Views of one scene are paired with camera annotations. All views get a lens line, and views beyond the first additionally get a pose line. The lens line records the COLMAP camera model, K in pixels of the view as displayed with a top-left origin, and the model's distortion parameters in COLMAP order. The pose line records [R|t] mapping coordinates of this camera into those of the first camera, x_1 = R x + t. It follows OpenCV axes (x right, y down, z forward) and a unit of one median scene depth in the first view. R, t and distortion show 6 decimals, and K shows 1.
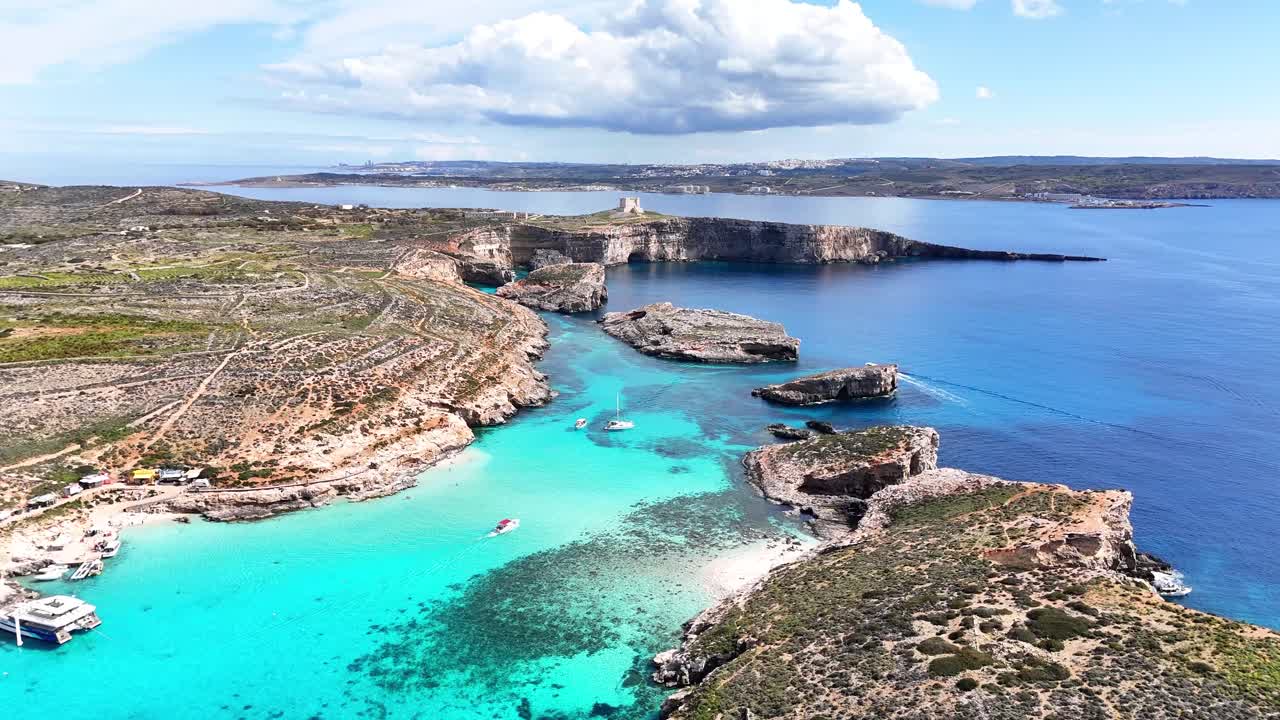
lens RADIAL K [[937.4, 0, 642.0], [0, 937.4, 358.4], [0, 0, 1]] dist [0.088049, -0.100356]
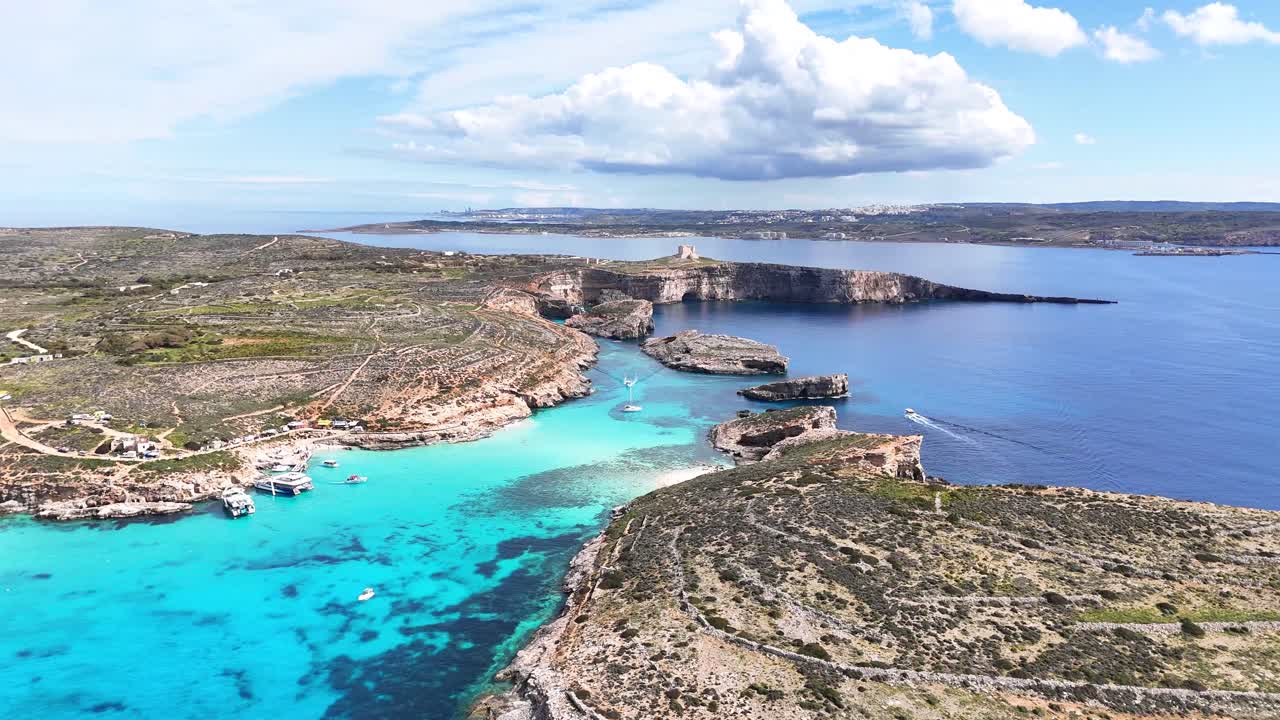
lens RADIAL K [[933.1, 0, 640.0], [0, 933.1, 360.0], [0, 0, 1]] dist [0.122523, -0.172023]
pose [[0.995228, 0.013873, -0.096585, 0.108152], [-0.018129, 0.998897, -0.043325, 0.051395], [0.095878, 0.044869, 0.994381, -0.363638]]
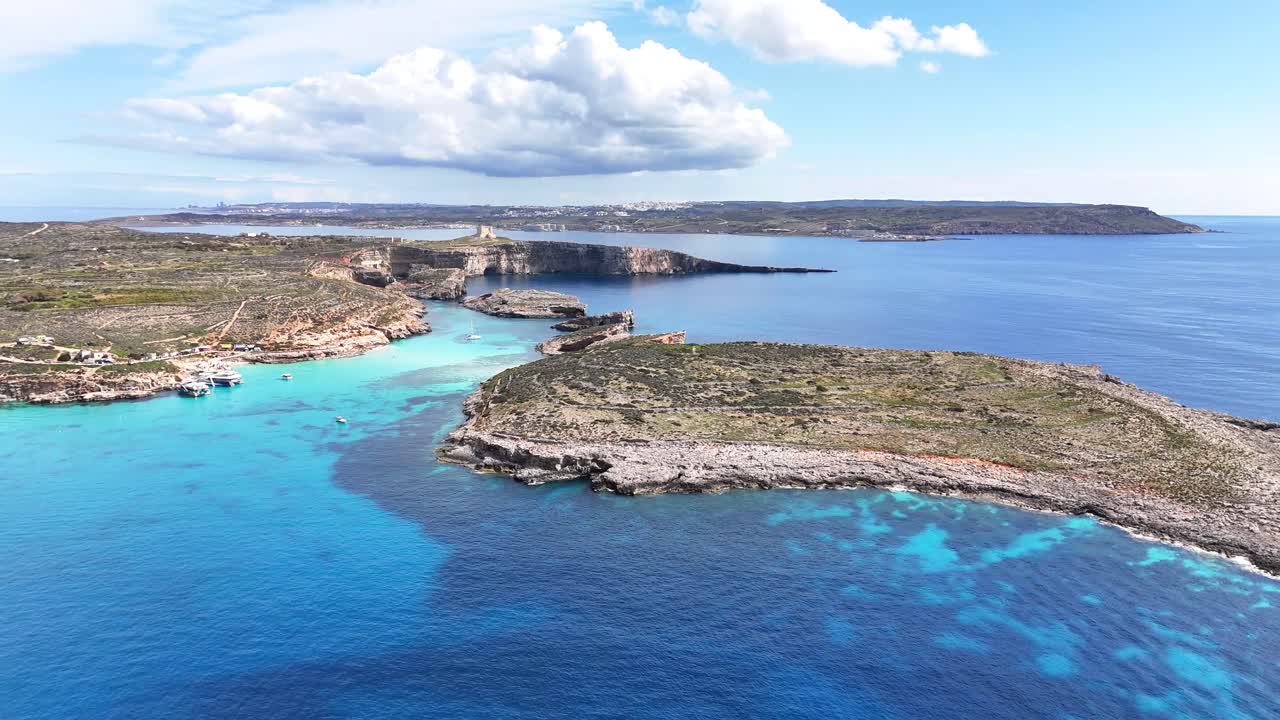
lens RADIAL K [[937.4, 0, 642.0], [0, 937.4, 358.4], [0, 0, 1]] dist [0.088049, -0.100356]
pose [[0.990054, -0.022157, 0.138933, 0.043528], [0.028195, 0.998735, -0.041640, 0.173621], [-0.137835, 0.045143, 0.989426, -0.741873]]
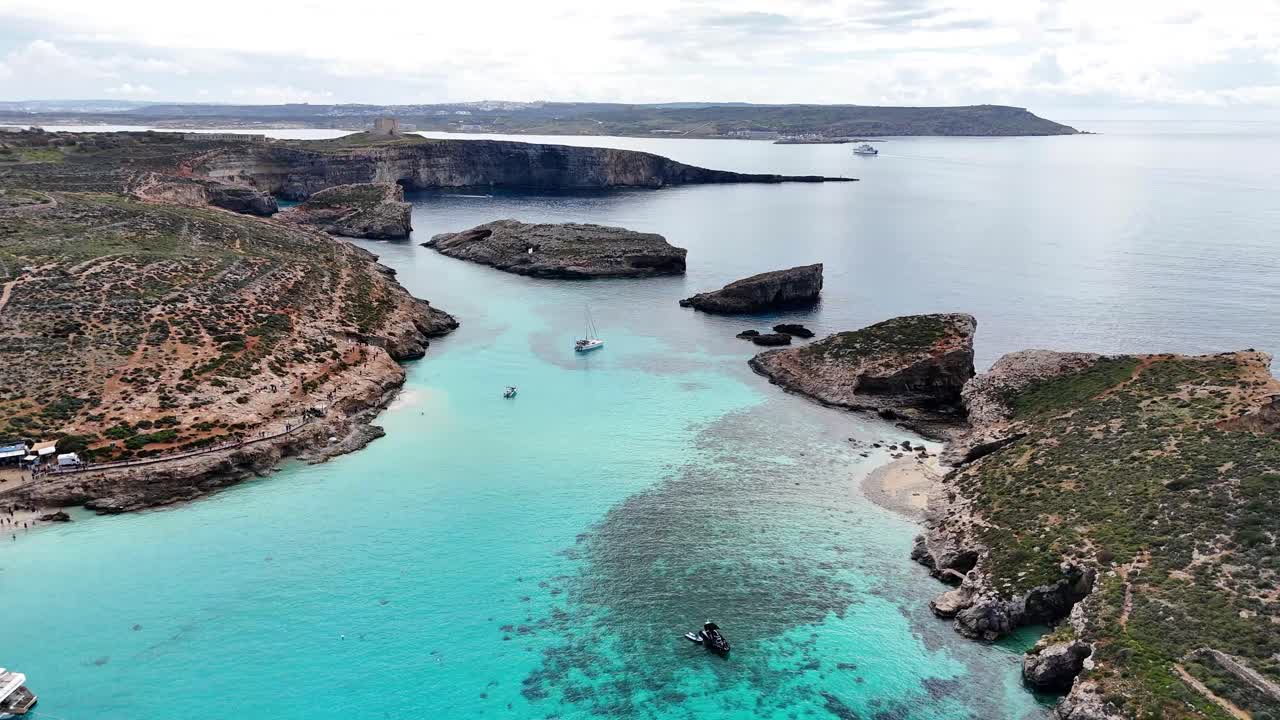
lens RADIAL K [[937.4, 0, 642.0], [0, 937.4, 358.4], [0, 0, 1]] dist [0.088049, -0.100356]
pose [[0.948211, -0.077663, 0.308001, -0.194686], [0.060881, 0.996108, 0.063743, 0.030053], [-0.311752, -0.041690, 0.949248, 0.177629]]
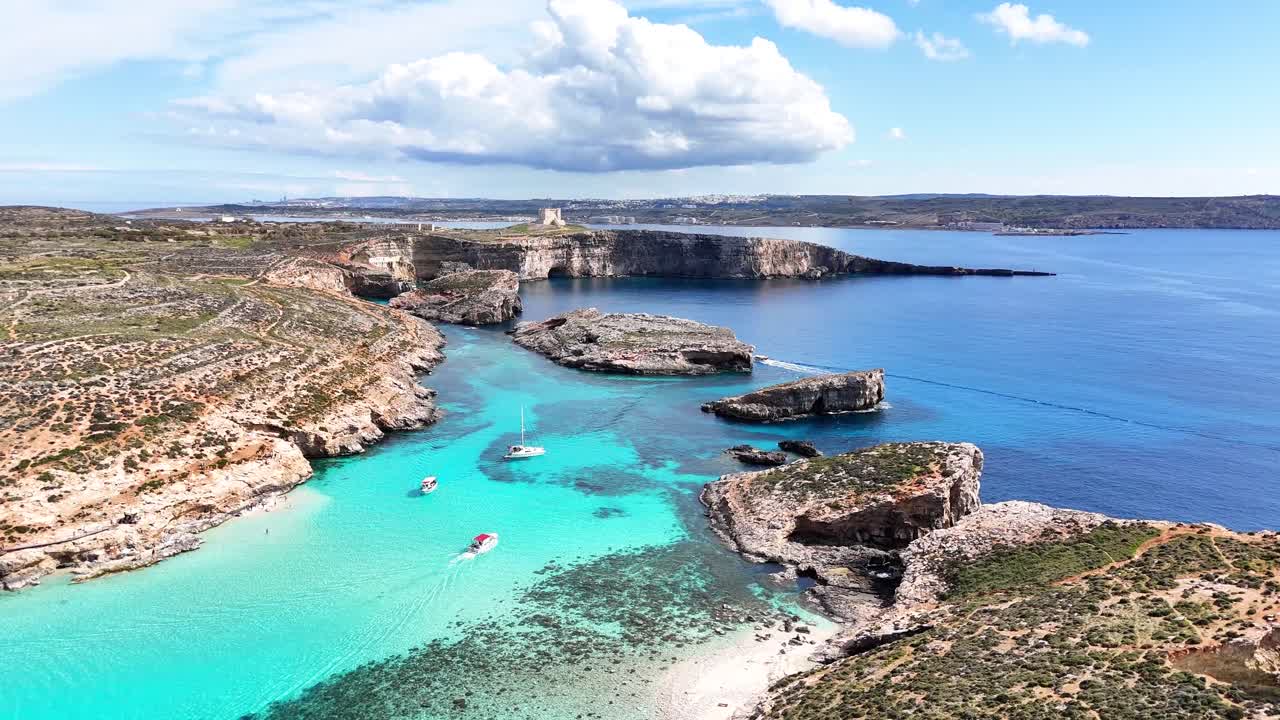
lens RADIAL K [[937.4, 0, 642.0], [0, 937.4, 358.4], [0, 0, 1]] dist [0.088049, -0.100356]
pose [[0.996870, -0.011197, 0.078256, 0.008439], [0.014296, 0.999131, -0.039162, 0.025792], [-0.077749, 0.040158, 0.996164, 0.237413]]
